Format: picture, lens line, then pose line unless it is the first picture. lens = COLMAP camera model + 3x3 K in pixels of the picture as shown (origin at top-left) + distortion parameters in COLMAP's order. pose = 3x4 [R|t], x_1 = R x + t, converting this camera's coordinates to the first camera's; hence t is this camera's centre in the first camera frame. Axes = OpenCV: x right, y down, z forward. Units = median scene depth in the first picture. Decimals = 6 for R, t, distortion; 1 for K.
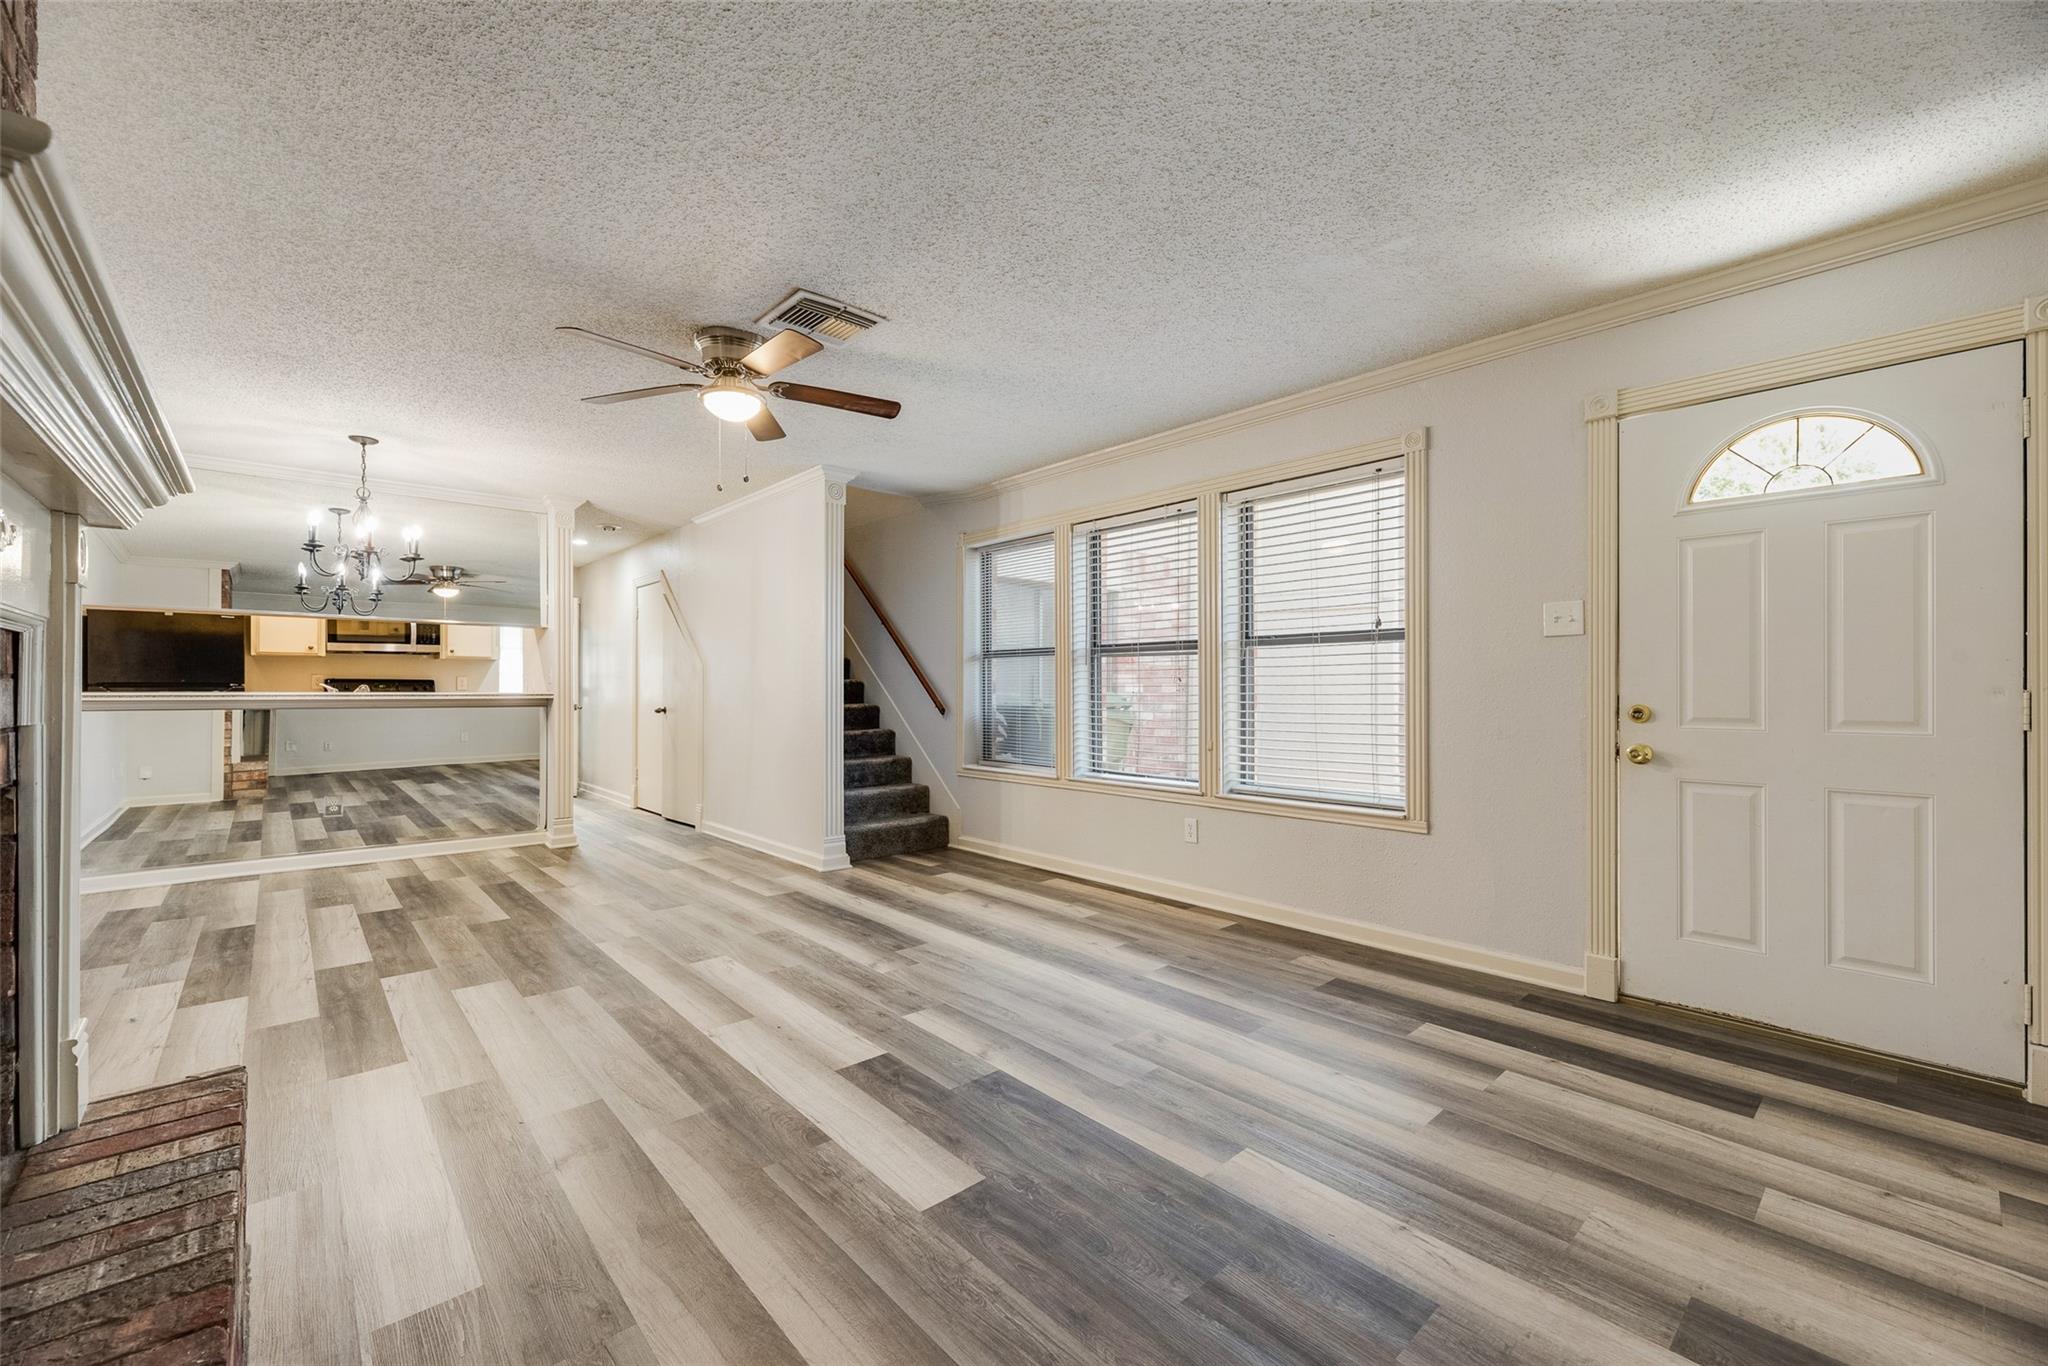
lens RADIAL K [[826.3, 0, 1022.7], [0, 826.3, 682.6], [0, 0, 1]] dist [0.002714, 0.000942]
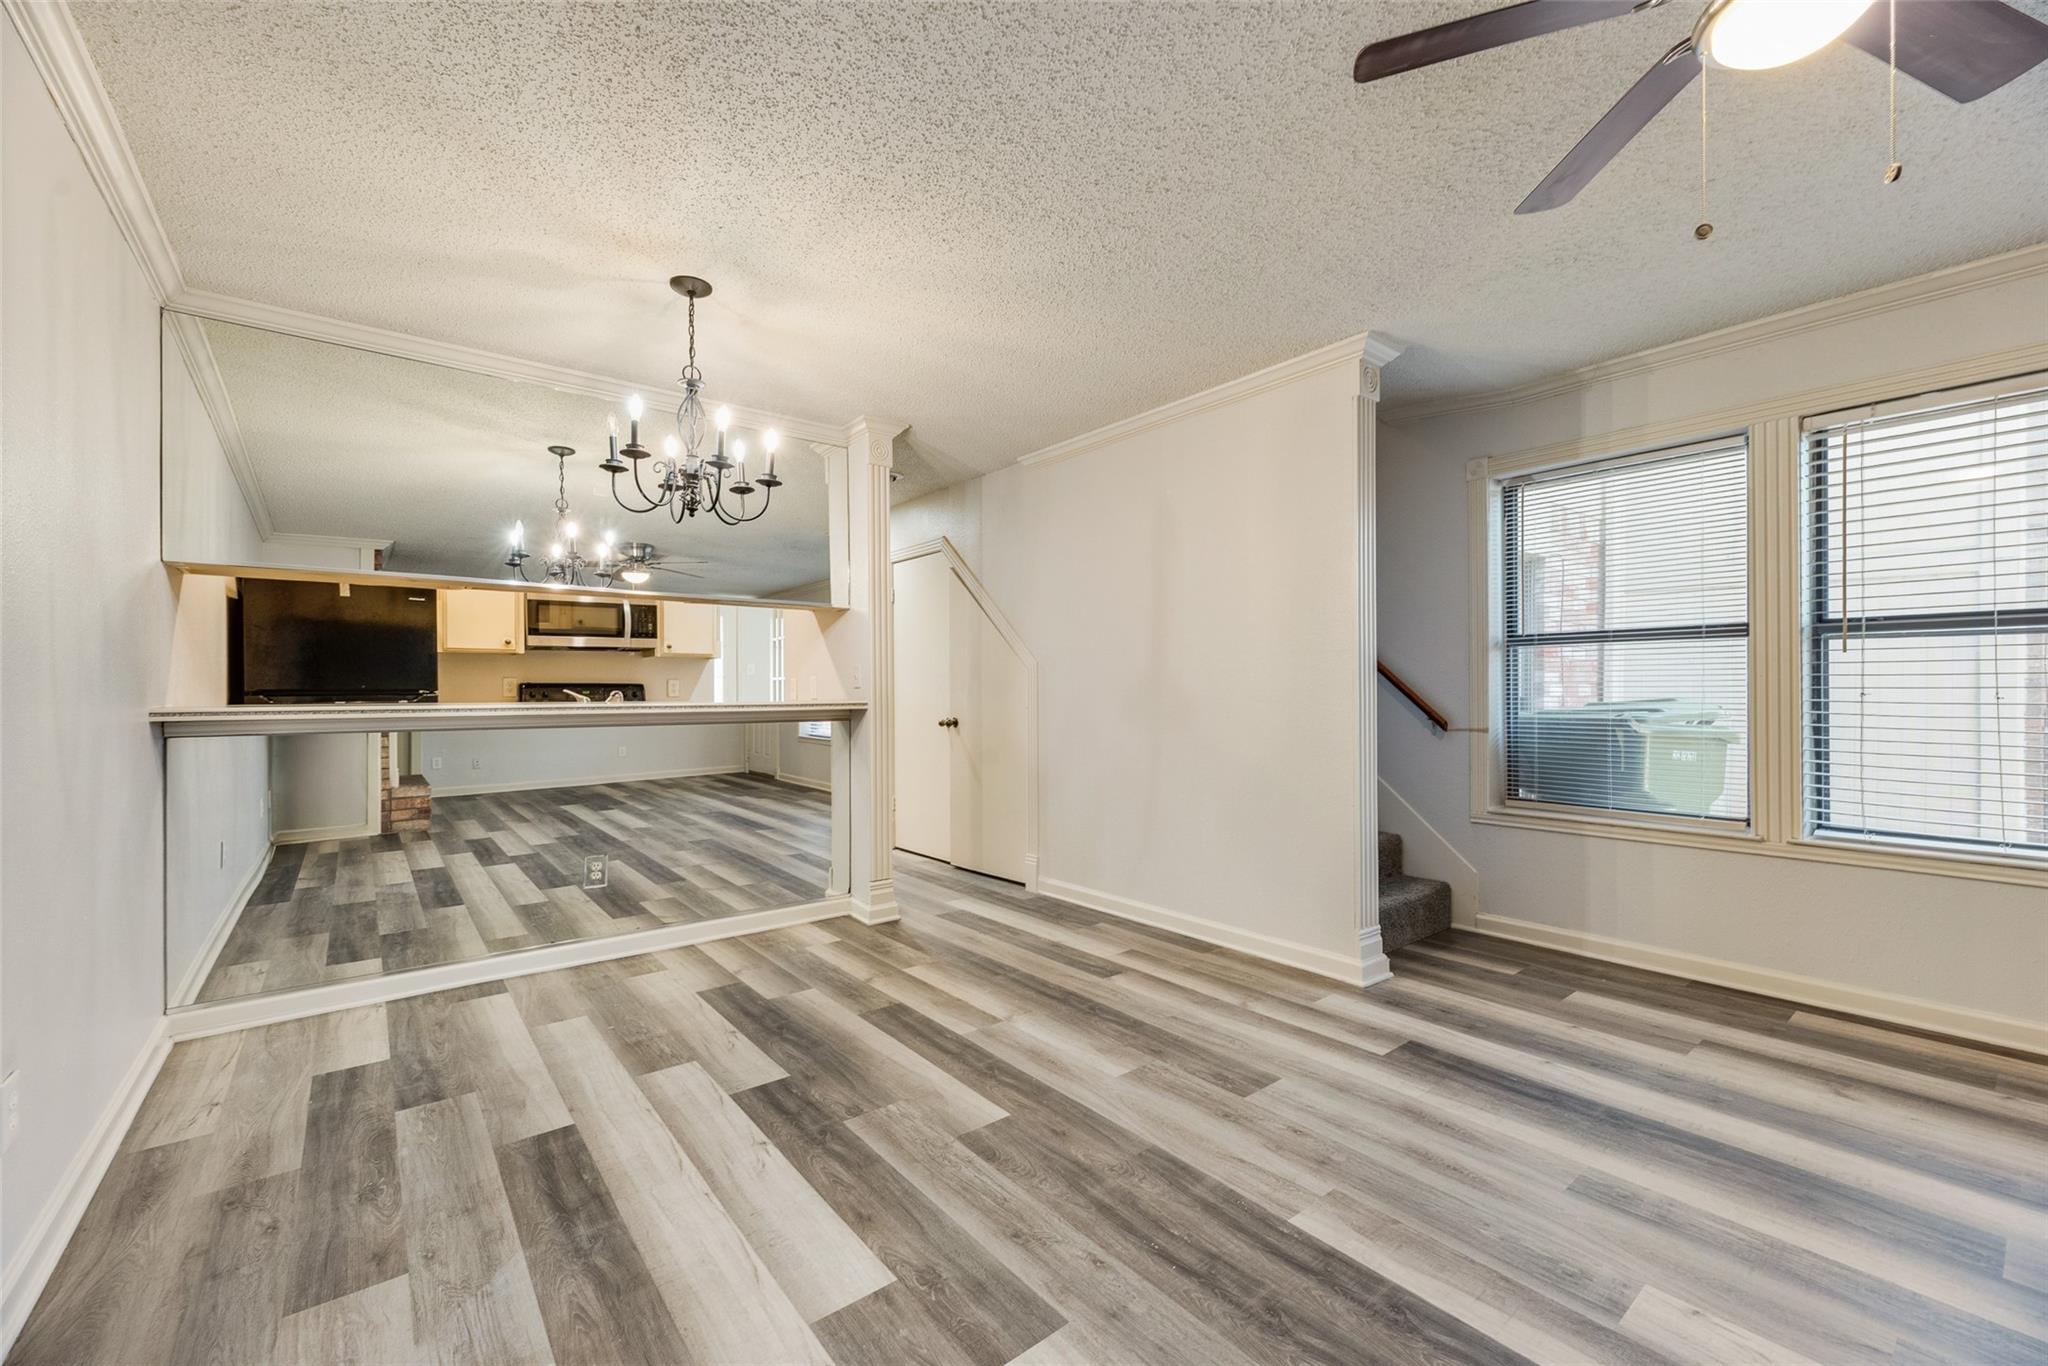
lens RADIAL K [[826.3, 0, 1026.0], [0, 826.3, 689.5], [0, 0, 1]] dist [0.002714, 0.000942]
pose [[0.998416, -0.005820, -0.055962, -0.394623], [0.006173, 0.999962, 0.006140, -0.000951], [0.055924, -0.006476, 0.998414, 0.310395]]
